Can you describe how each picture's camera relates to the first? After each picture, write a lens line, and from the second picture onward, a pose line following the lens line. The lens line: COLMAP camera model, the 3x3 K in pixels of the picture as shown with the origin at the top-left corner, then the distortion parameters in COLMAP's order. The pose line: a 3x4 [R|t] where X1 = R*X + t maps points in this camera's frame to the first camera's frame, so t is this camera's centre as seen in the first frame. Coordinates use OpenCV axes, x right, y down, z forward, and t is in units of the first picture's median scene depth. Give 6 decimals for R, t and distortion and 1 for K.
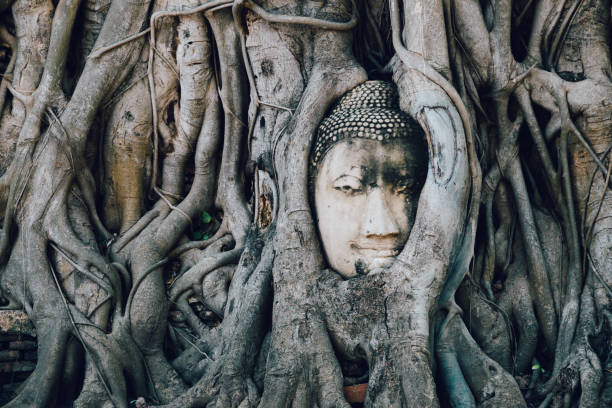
lens RADIAL K [[1679.0, 0, 299.8], [0, 1679.0, 199.2], [0, 0, 1]] dist [0.684961, 0.000000]
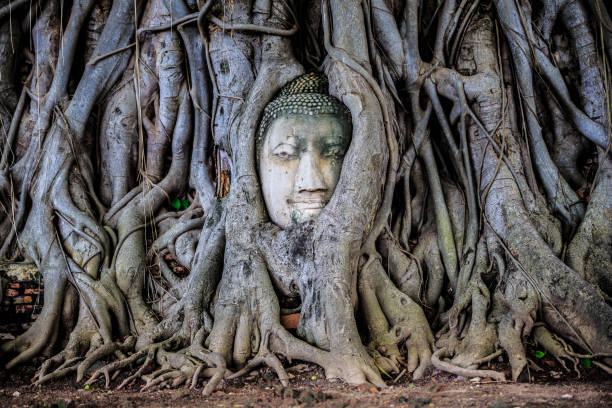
lens RADIAL K [[1193.2, 0, 304.0], [0, 1193.2, 195.3], [0, 0, 1]] dist [0.102549, 0.000000]
pose [[0.999326, -0.009777, -0.035380, 0.069941], [0.006656, 0.996160, -0.087295, 0.094652], [0.036097, 0.087000, 0.995554, 0.133965]]
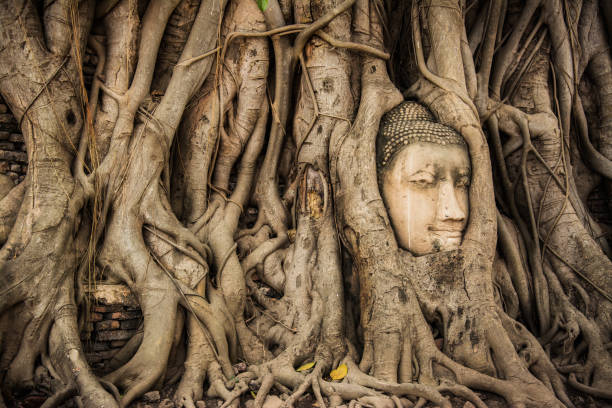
lens RADIAL K [[1193.2, 0, 309.1], [0, 1193.2, 208.1], [0, 0, 1]] dist [0.102549, 0.000000]
pose [[0.884182, 0.031612, 0.466071, -0.433548], [-0.005112, 0.998303, -0.058013, 0.061179], [-0.467114, 0.048911, 0.882843, 0.255049]]
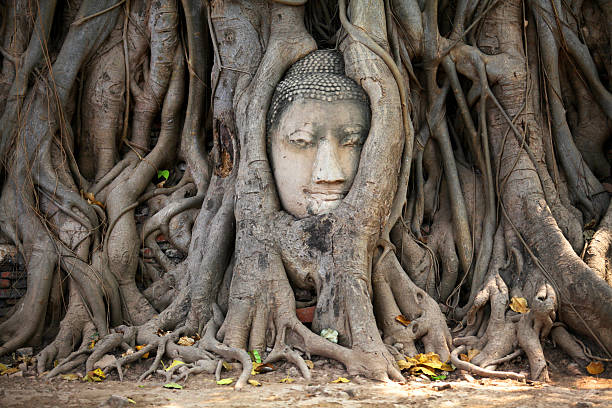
lens RADIAL K [[2237.1, 0, 290.5], [0, 2237.1, 199.5], [0, 0, 1]] dist [0.511366, 0.000000]
pose [[0.998204, 0.014407, 0.058143, -0.066143], [-0.014590, 0.999890, 0.002736, 0.028388], [-0.058097, -0.003580, 0.998305, -0.533663]]
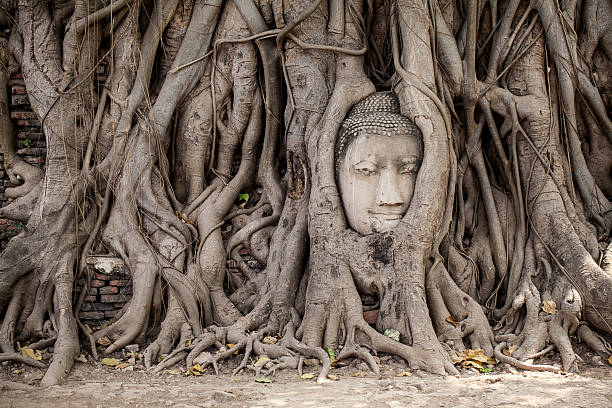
lens RADIAL K [[1699.3, 0, 318.9], [0, 1699.3, 202.2], [0, 0, 1]] dist [0.072344, 0.000000]
pose [[0.996286, 0.007729, 0.085758, -0.123958], [-0.008429, 0.999934, 0.007803, 0.008806], [-0.085692, -0.008497, 0.996285, -0.374314]]
